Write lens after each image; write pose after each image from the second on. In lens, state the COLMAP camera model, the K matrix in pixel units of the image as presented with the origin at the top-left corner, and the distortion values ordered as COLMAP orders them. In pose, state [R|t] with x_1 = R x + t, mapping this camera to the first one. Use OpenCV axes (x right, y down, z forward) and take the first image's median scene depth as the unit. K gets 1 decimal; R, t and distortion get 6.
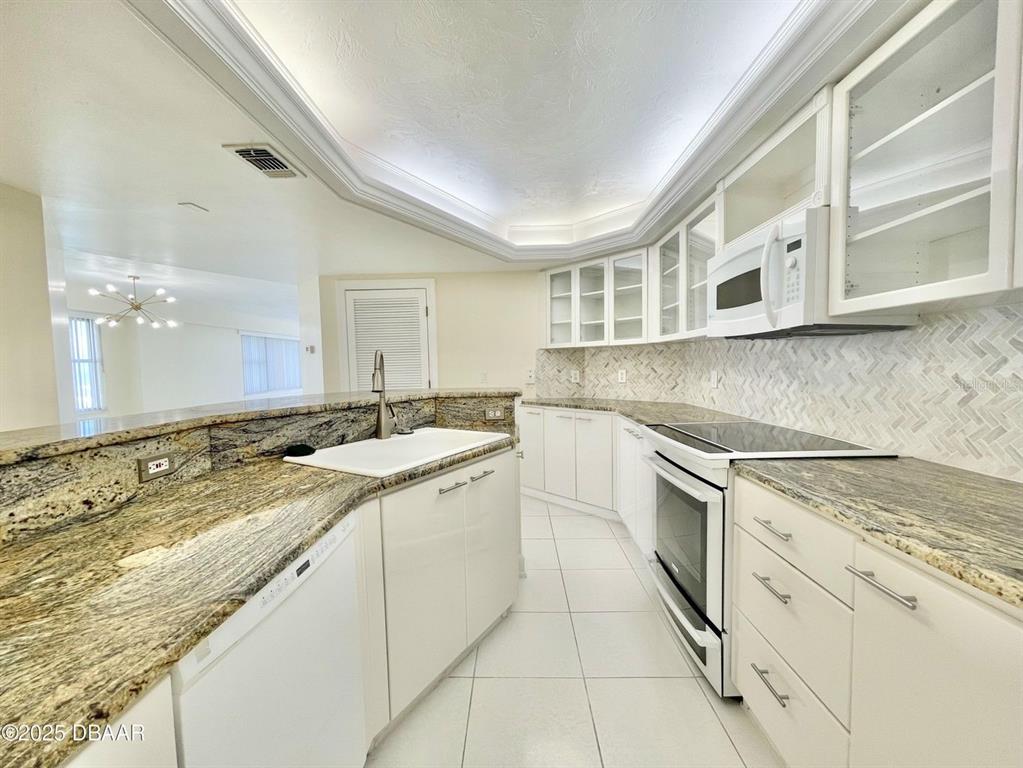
lens RADIAL K [[410.7, 0, 508.0], [0, 410.7, 386.4], [0, 0, 1]] dist [-0.001006, 0.000013]
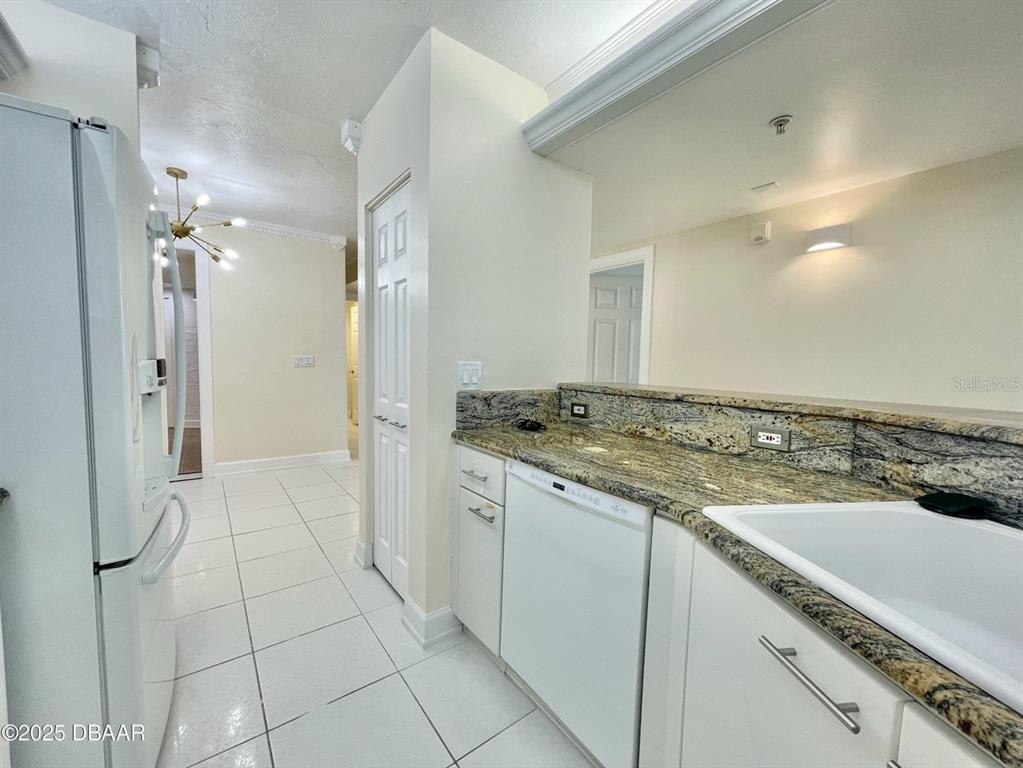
lens RADIAL K [[410.7, 0, 505.8], [0, 410.7, 387.6], [0, 0, 1]] dist [-0.001006, 0.000013]
pose [[-0.788028, 0.046458, -0.613884, 0.342620], [-0.040181, 0.991141, 0.126588, -0.046966], [0.614327, 0.124421, -0.779181, 1.337445]]
